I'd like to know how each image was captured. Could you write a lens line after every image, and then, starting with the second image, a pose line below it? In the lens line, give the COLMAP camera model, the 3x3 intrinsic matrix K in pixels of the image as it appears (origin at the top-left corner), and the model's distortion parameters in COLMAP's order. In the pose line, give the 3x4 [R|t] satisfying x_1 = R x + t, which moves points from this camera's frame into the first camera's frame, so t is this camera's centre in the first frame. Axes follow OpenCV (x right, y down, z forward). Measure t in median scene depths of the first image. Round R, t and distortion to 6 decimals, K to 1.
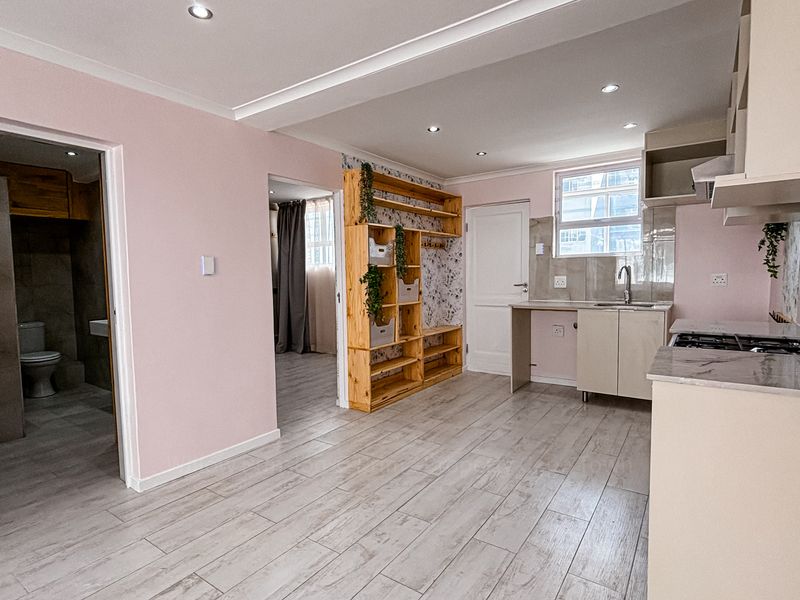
lens RADIAL K [[431.1, 0, 399.7], [0, 431.1, 301.8], [0, 0, 1]] dist [0.033331, -0.039276]
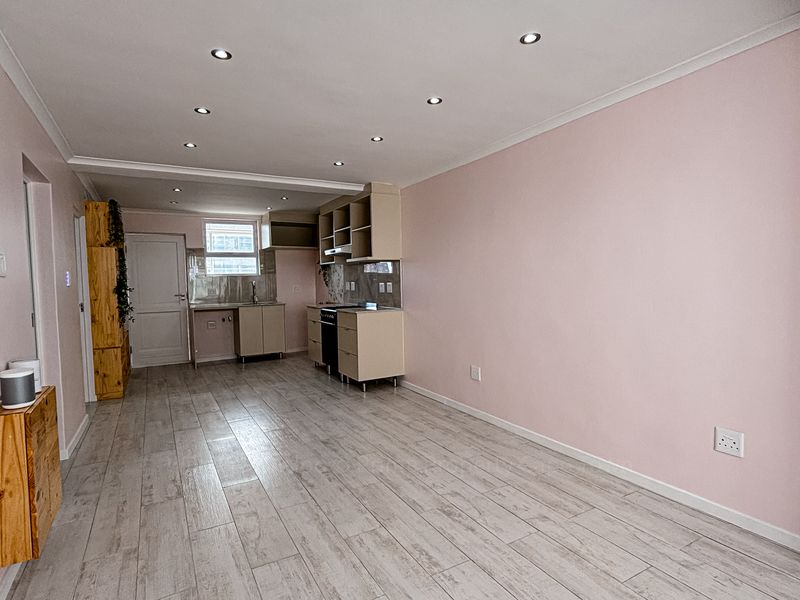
lens RADIAL K [[431.1, 0, 399.7], [0, 431.1, 301.8], [0, 0, 1]] dist [0.033331, -0.039276]
pose [[0.427068, -0.037576, 0.903439, -0.795262], [0.075006, 0.997165, 0.006018, 0.031172], [-0.901103, 0.065193, 0.428675, -0.259682]]
